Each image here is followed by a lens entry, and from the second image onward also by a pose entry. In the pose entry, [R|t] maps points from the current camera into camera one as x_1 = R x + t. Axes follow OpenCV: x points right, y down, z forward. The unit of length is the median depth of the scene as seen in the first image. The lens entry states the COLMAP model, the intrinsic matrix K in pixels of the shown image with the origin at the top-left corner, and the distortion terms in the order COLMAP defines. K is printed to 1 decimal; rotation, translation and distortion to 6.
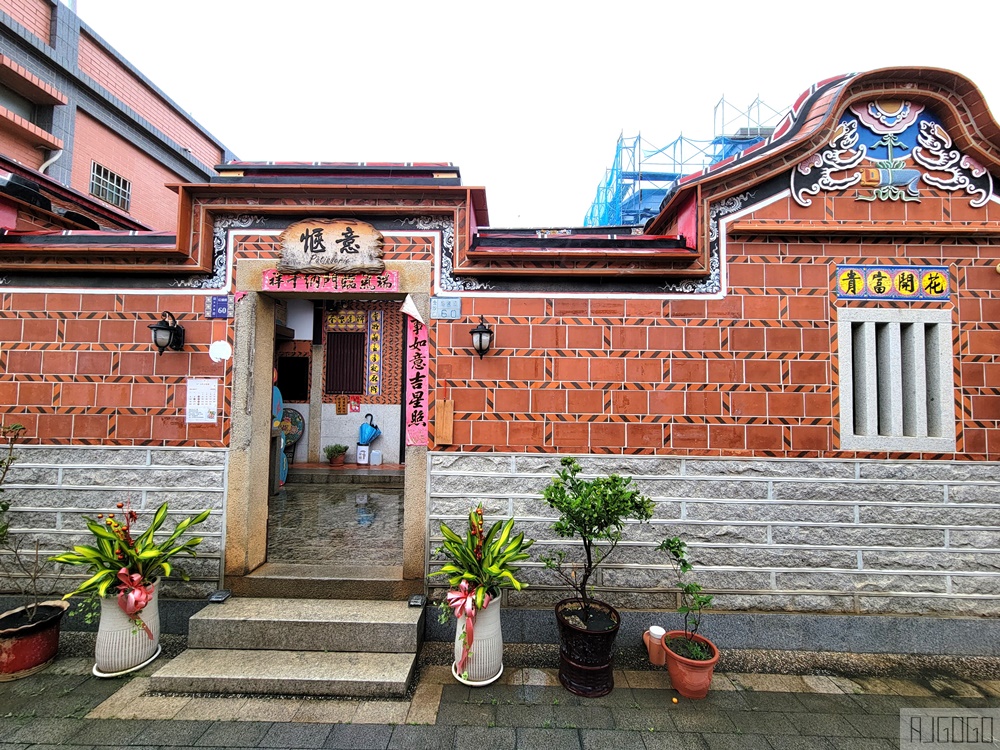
lens RADIAL K [[397.7, 0, 501.5], [0, 397.7, 382.5], [0, 0, 1]] dist [-0.009571, 0.001331]
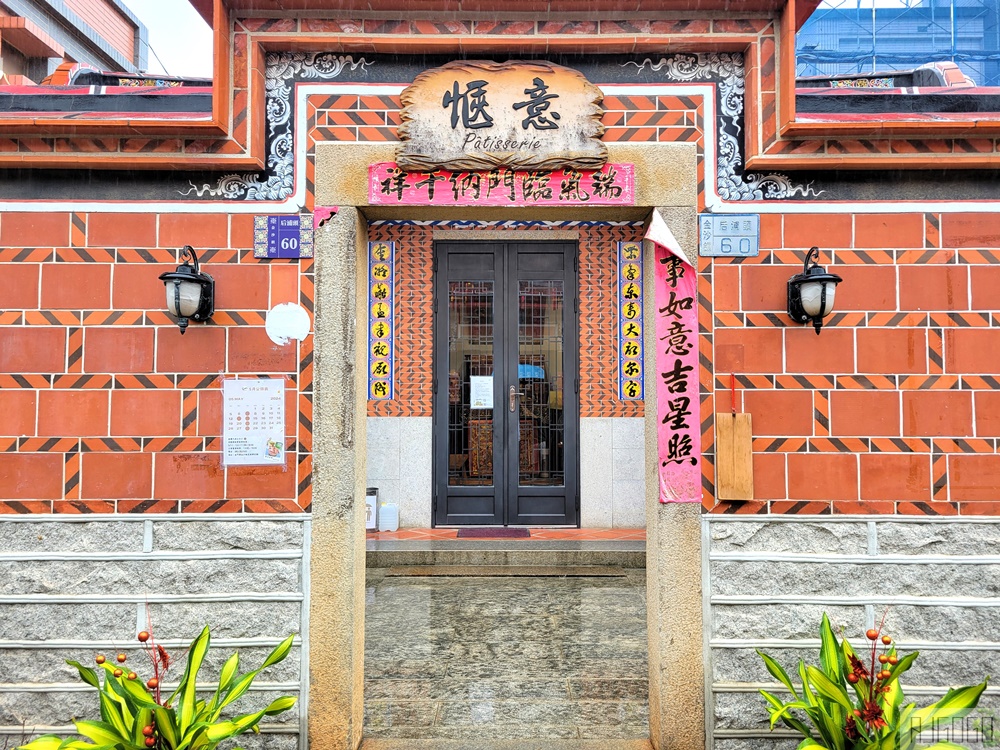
lens RADIAL K [[765.6, 0, 503.1], [0, 765.6, 376.6], [0, 0, 1]] dist [0.045678, -0.029646]
pose [[0.999872, -0.012611, 0.009799, -0.446536], [0.012615, 0.999920, -0.000412, -0.007311], [-0.009793, 0.000536, 0.999952, 0.008469]]
